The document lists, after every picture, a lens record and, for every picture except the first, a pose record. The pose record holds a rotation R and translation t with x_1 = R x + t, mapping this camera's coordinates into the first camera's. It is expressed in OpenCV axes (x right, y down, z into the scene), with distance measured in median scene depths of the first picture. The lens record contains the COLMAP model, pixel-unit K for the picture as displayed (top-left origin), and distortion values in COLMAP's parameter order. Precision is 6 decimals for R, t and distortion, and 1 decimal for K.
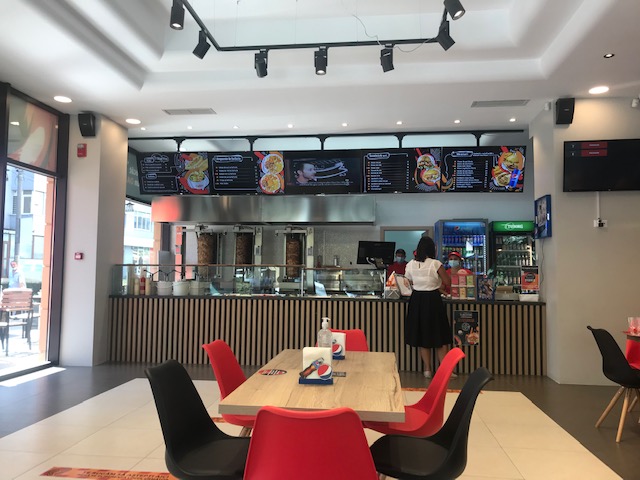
lens RADIAL K [[521.1, 0, 320.0], [0, 521.1, 240.0], [0, 0, 1]] dist [0.043760, -0.002513]
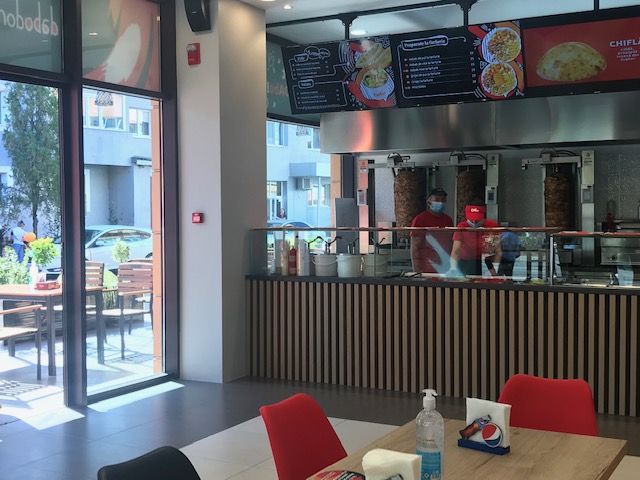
lens RADIAL K [[846.8, 0, 320.0], [0, 846.8, 240.0], [0, 0, 1]] dist [0.196756, -0.699075]
pose [[0.925320, -0.002458, -0.379179, 0.078114], [0.038392, 0.995448, 0.087235, -0.025778], [0.377238, -0.095277, 0.921202, 0.063510]]
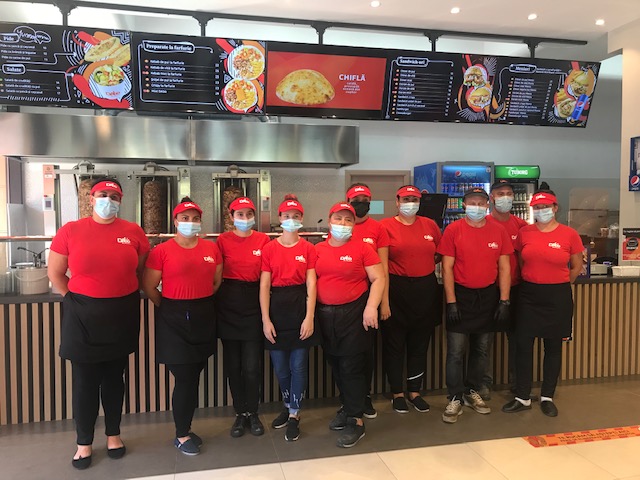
lens RADIAL K [[518.6, 0, 311.0], [0, 518.6, 238.3], [0, 0, 1]] dist [0.008860, 0.003139]
pose [[0.946706, -0.027908, 0.320887, -0.220651], [-0.007808, 0.993958, 0.109483, -0.011787], [-0.322004, -0.106153, 0.940768, 0.404743]]
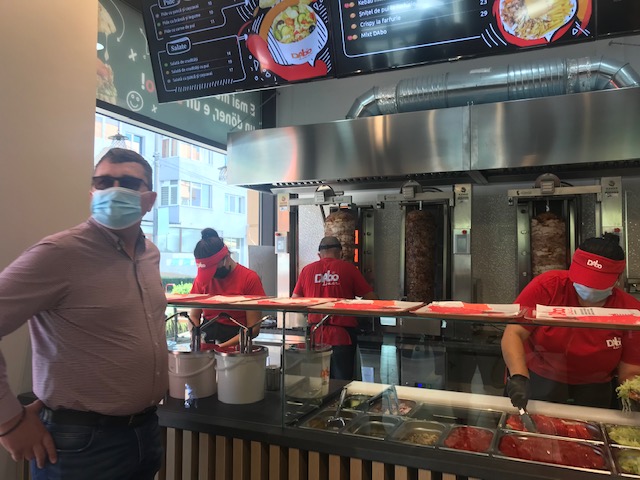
lens RADIAL K [[518.6, 0, 311.0], [0, 518.6, 238.3], [0, 0, 1]] dist [0.008860, 0.003139]
pose [[0.950160, -0.018419, -0.311217, -0.128709], [0.023911, 0.999618, 0.013841, 0.010284], [0.310844, -0.020593, 0.950238, 0.710854]]
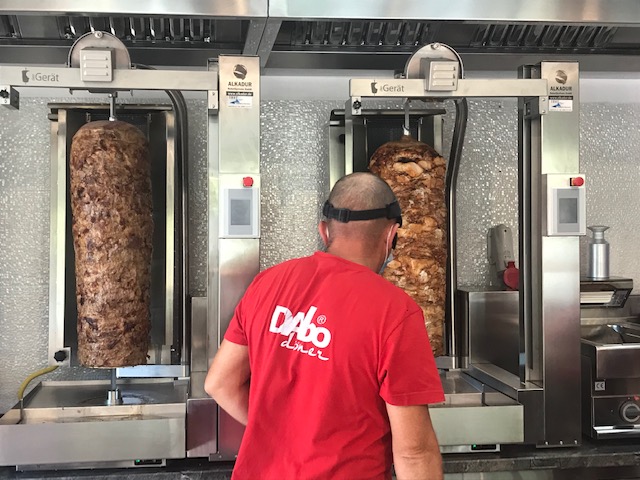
lens RADIAL K [[846.8, 0, 320.0], [0, 846.8, 240.0], [0, 0, 1]] dist [0.196756, -0.699075]
pose [[0.971425, -0.014540, 0.236900, -0.191248], [0.000510, 0.998247, 0.059177, 0.017777], [-0.237346, -0.057366, 0.969730, 0.914312]]
